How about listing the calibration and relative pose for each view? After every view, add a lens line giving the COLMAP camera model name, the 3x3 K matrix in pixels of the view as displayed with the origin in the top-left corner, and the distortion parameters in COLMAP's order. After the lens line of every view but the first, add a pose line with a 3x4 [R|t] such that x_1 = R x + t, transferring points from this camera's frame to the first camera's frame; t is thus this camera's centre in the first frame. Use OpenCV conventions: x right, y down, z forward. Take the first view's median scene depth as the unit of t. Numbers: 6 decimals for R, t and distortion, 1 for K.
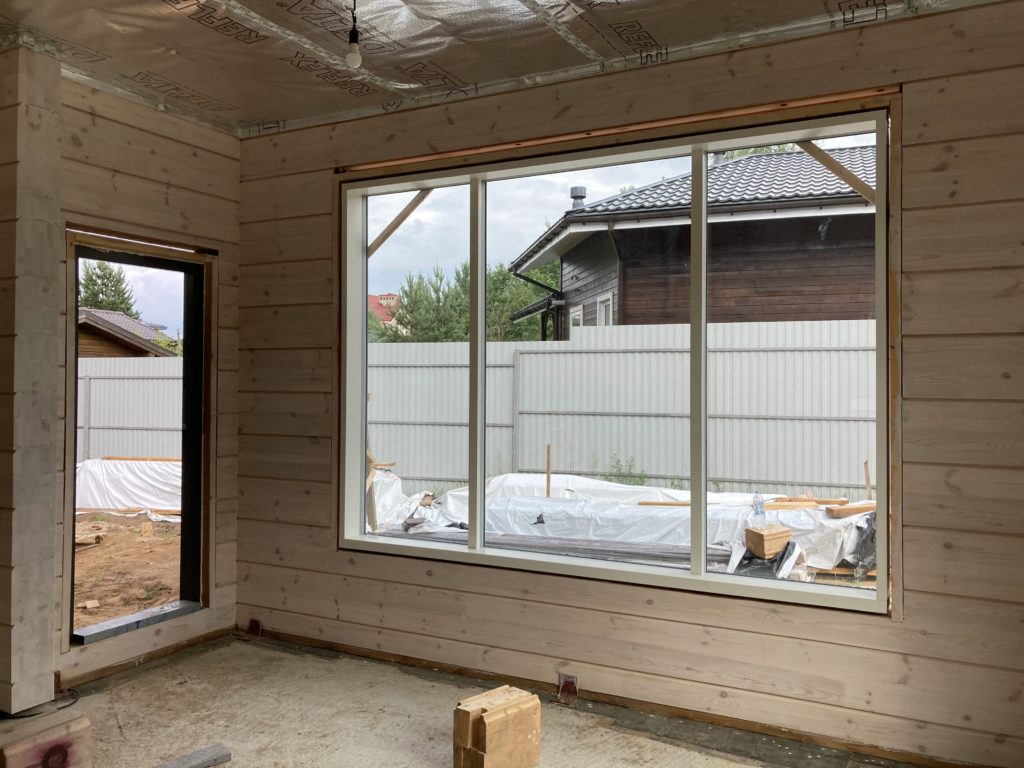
lens RADIAL K [[830.7, 0, 534.4], [0, 830.7, 371.8], [0, 0, 1]] dist [0.005840, -0.003635]
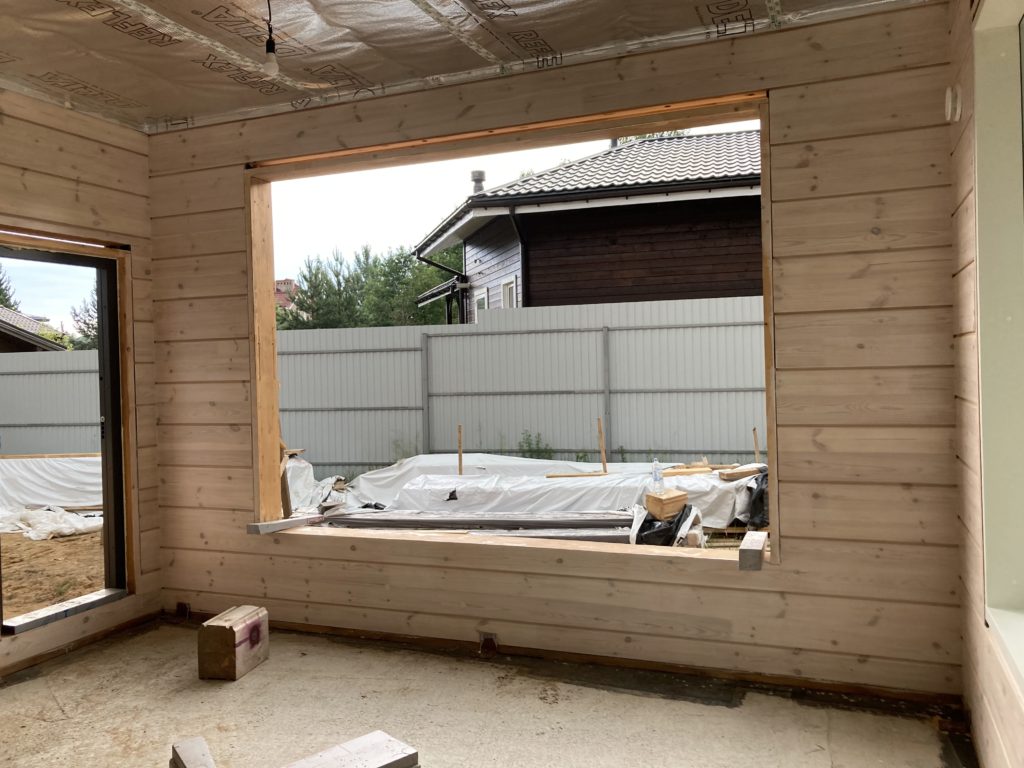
lens RADIAL K [[836.3, 0, 512.0], [0, 836.3, 384.0], [0, 0, 1]] dist [-0.000082, -0.001672]
pose [[0.995584, -0.033821, 0.087570, -0.010535], [0.030526, 0.998785, 0.038691, -0.001599], [-0.088773, -0.035847, 0.995407, -0.068839]]
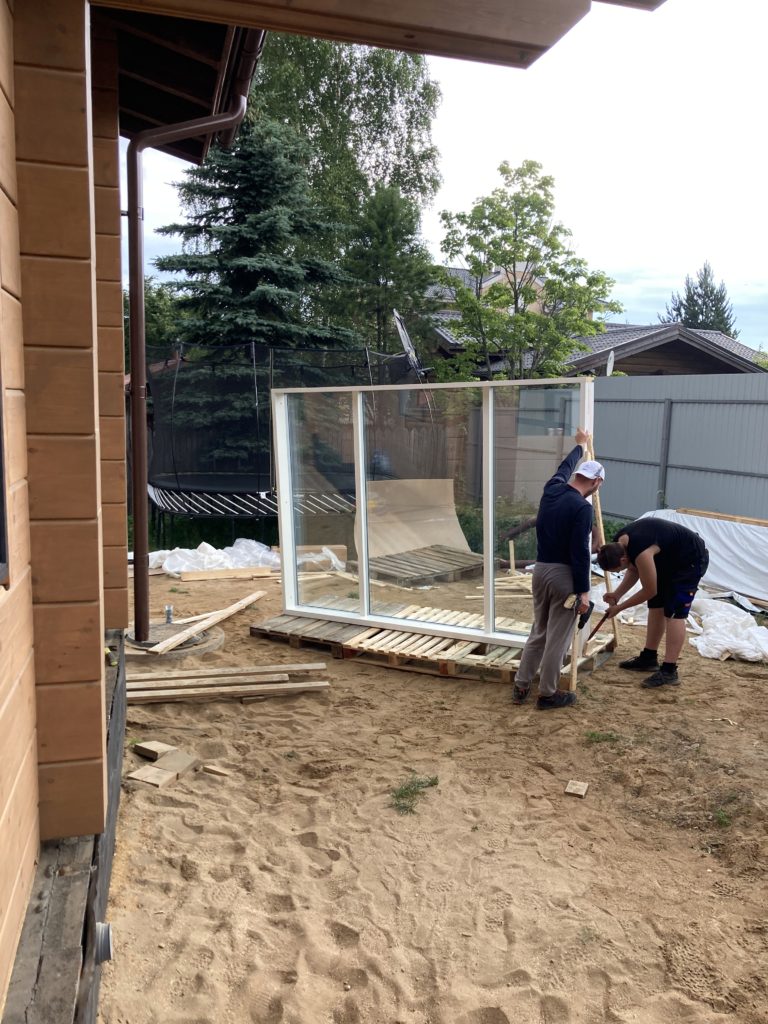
lens RADIAL K [[836.3, 0, 384.0], [0, 836.3, 512.0], [0, 0, 1]] dist [-0.000082, -0.001672]
pose [[0.670572, 0.119536, -0.732151, -0.463744], [-0.020495, 0.989541, 0.142788, 0.013695], [0.741562, -0.080744, 0.666008, 0.964148]]
